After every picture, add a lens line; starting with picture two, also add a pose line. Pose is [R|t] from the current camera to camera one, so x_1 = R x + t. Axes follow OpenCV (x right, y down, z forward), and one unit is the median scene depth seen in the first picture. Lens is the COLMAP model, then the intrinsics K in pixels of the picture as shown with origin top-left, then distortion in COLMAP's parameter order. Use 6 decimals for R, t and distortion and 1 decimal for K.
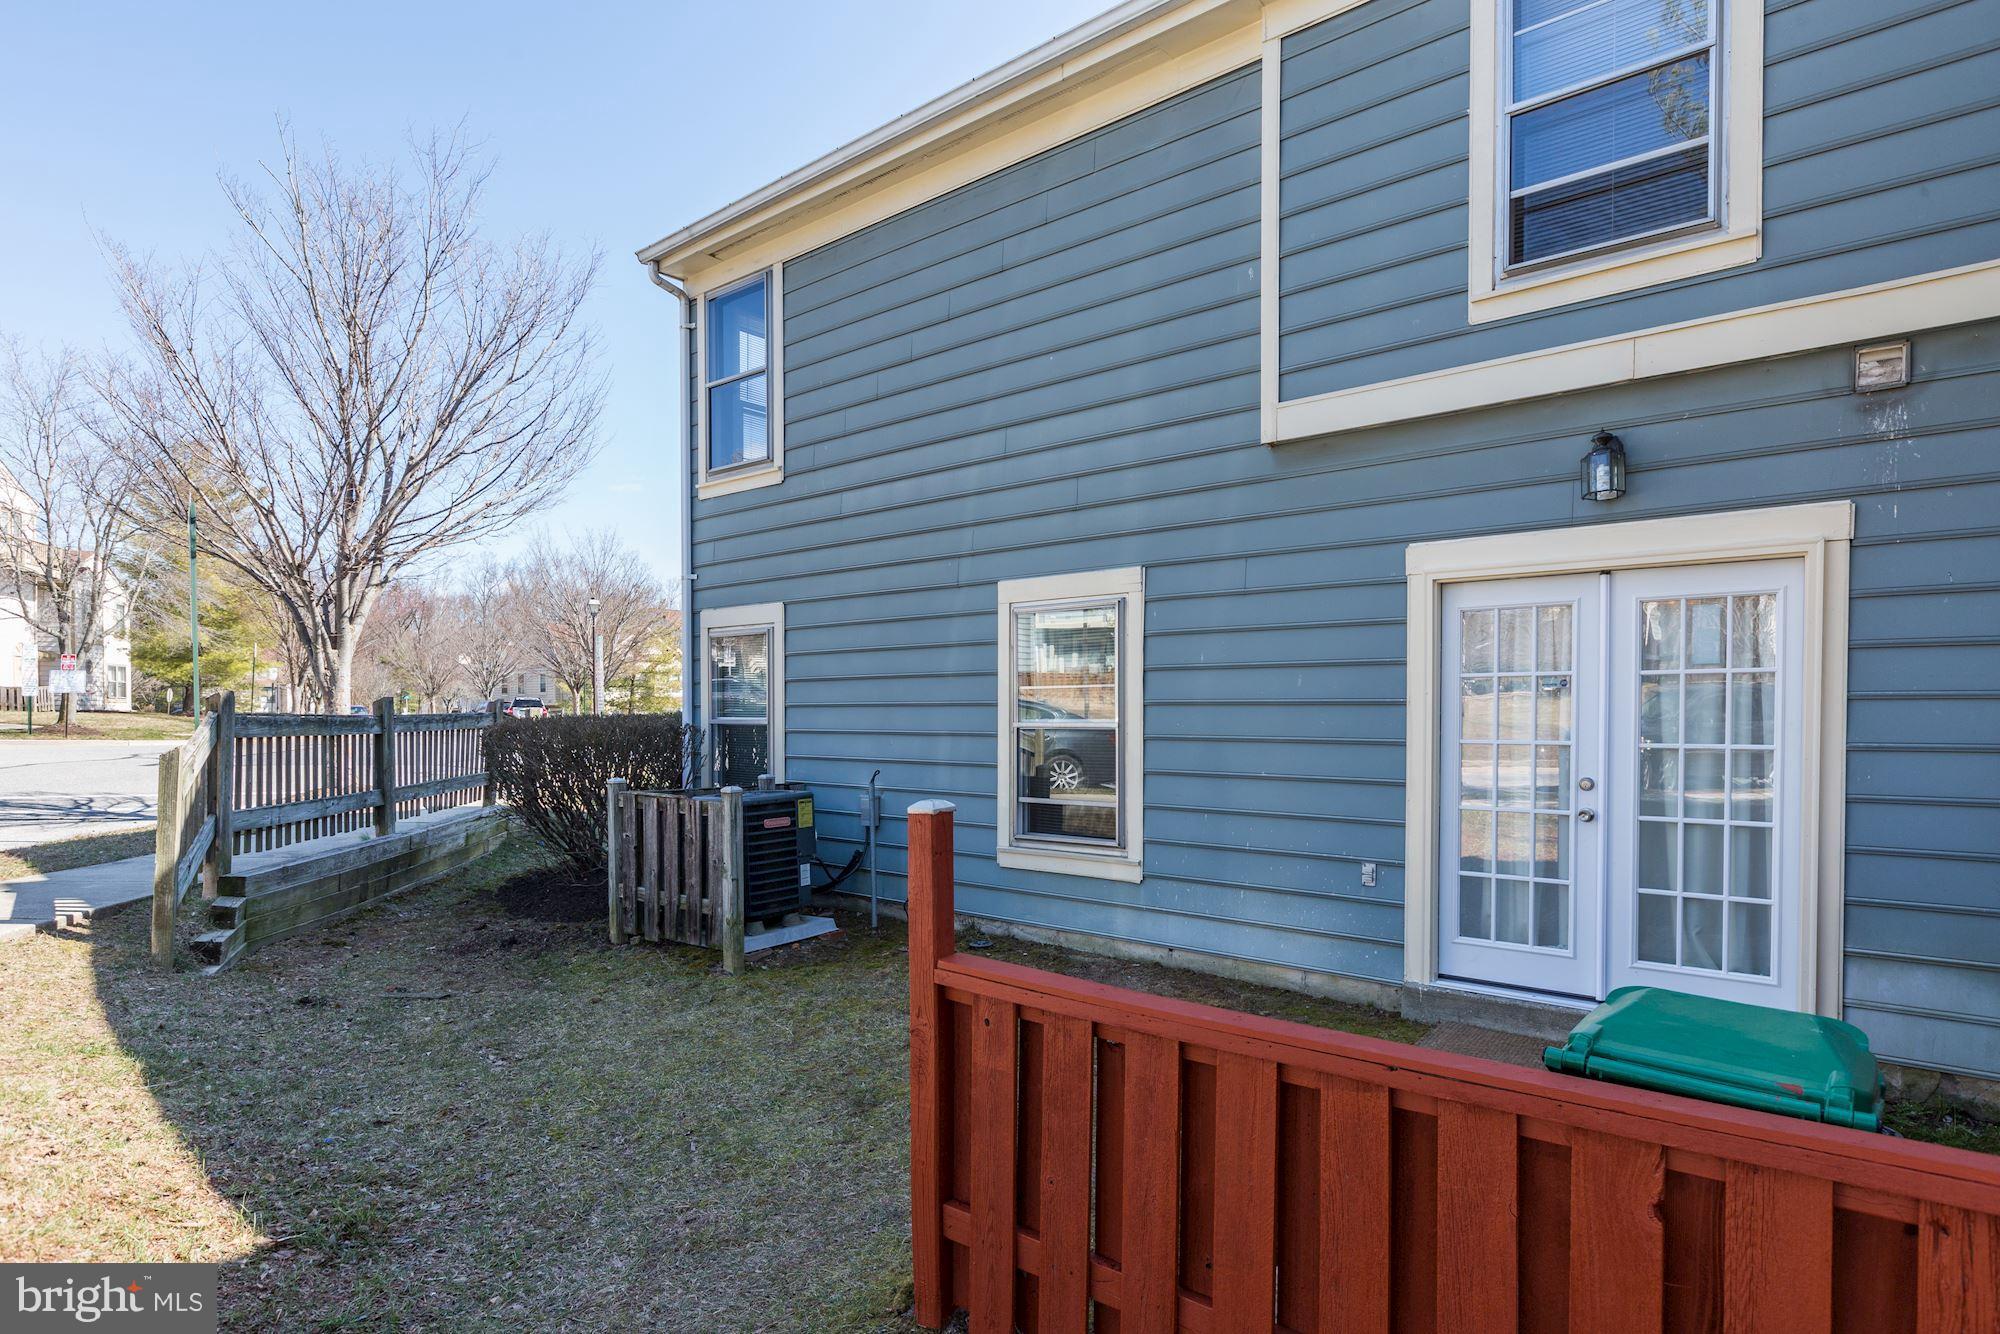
lens RADIAL K [[999.4, 0, 1002.0], [0, 999.4, 714.3], [0, 0, 1]] dist [0.001499, -0.000772]
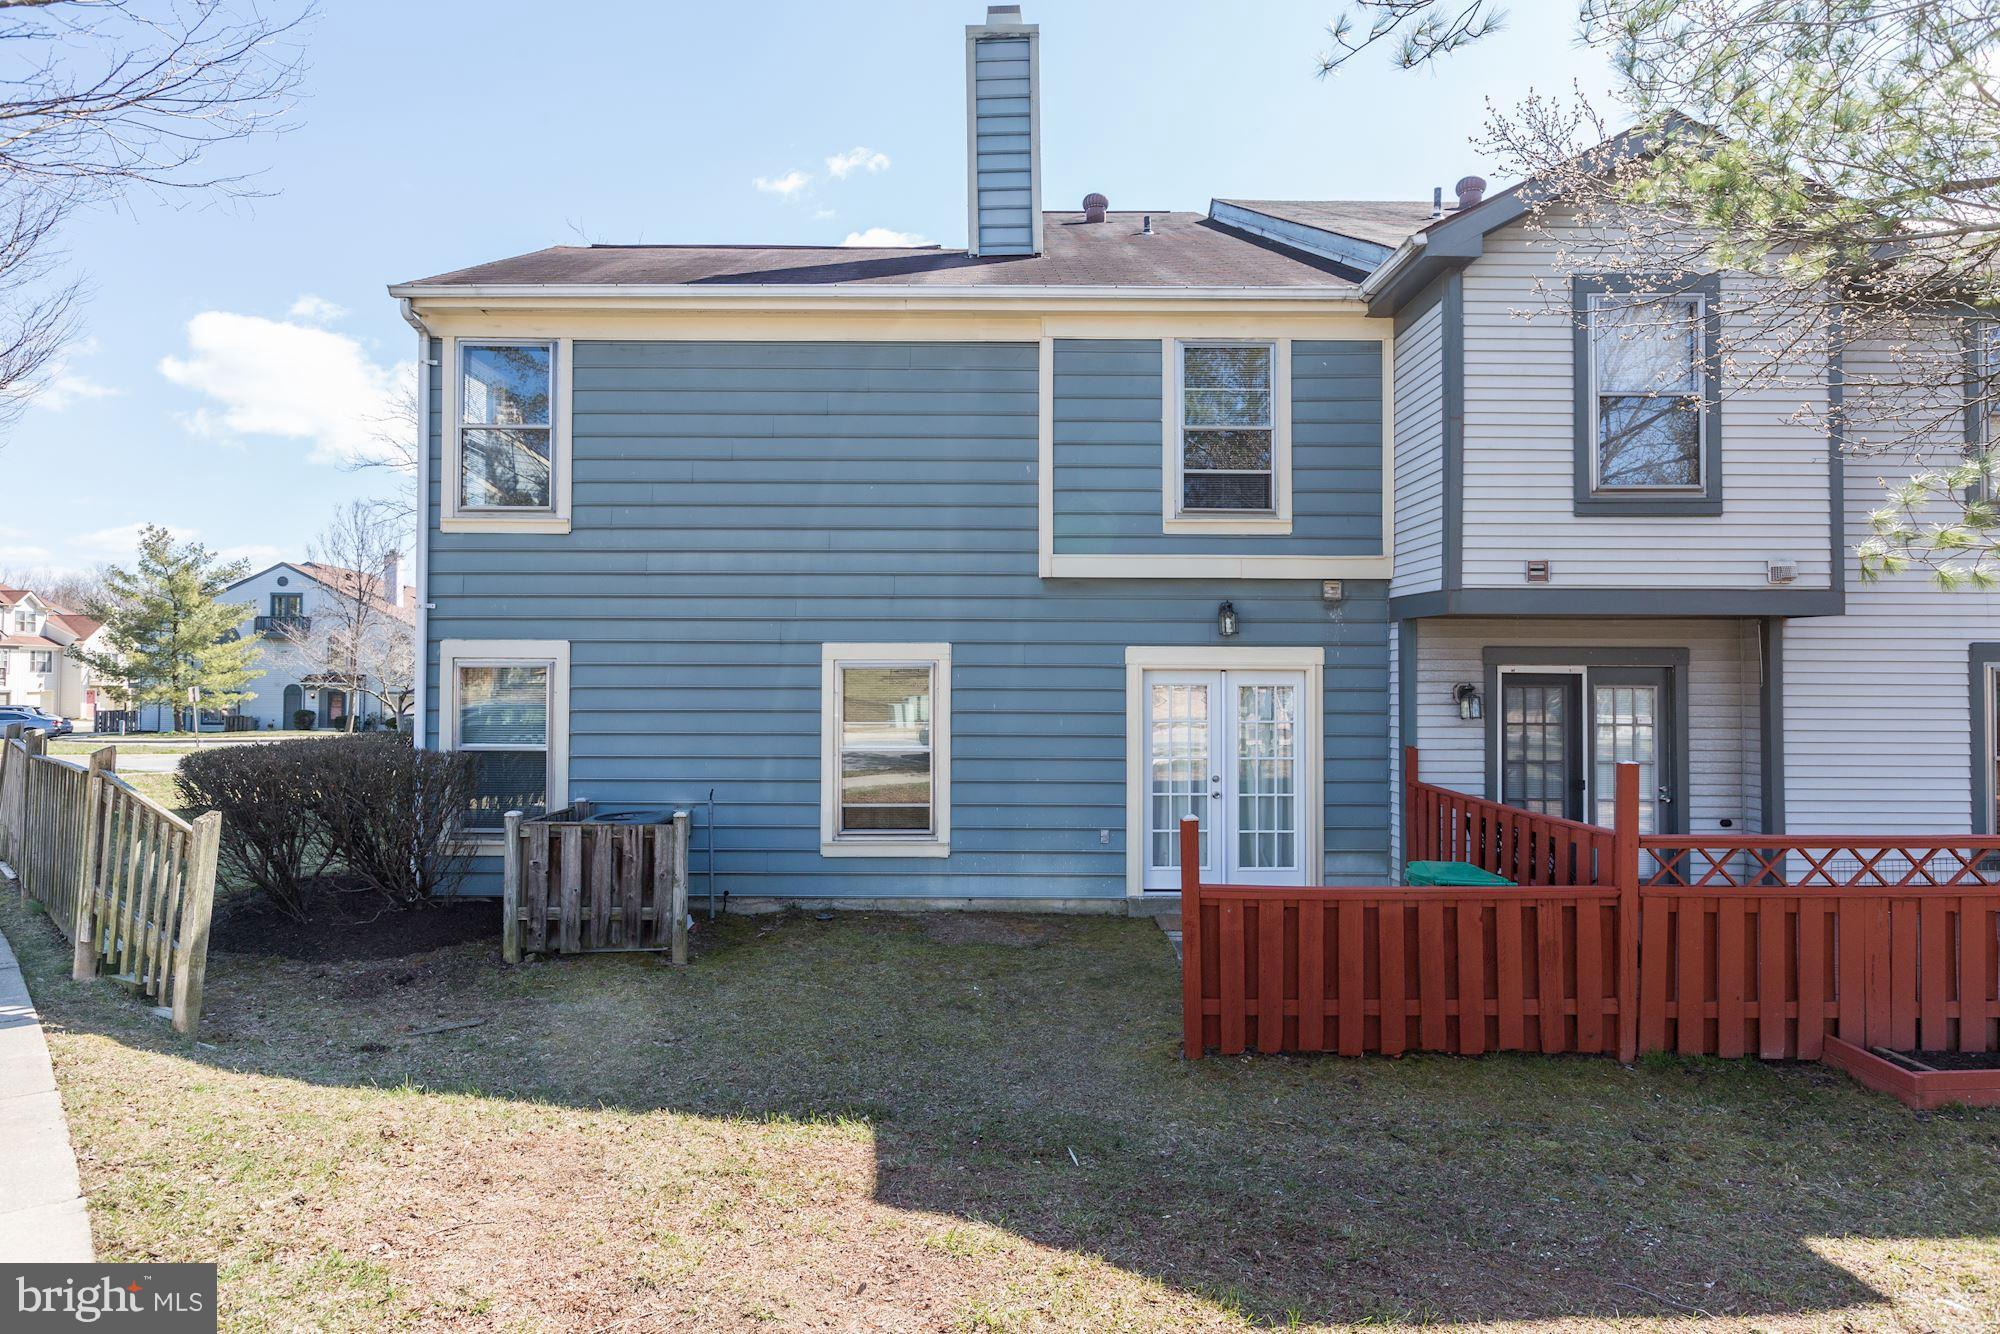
lens RADIAL K [[902.8, 0, 1000.0], [0, 902.8, 667.0], [0, 0, 1]] dist [-0.002121, 0.000309]
pose [[0.807454, 0.022414, 0.589504, -0.651947], [0.001714, 0.999185, -0.040338, -0.063581], [-0.589928, 0.033581, 0.806758, -0.142077]]
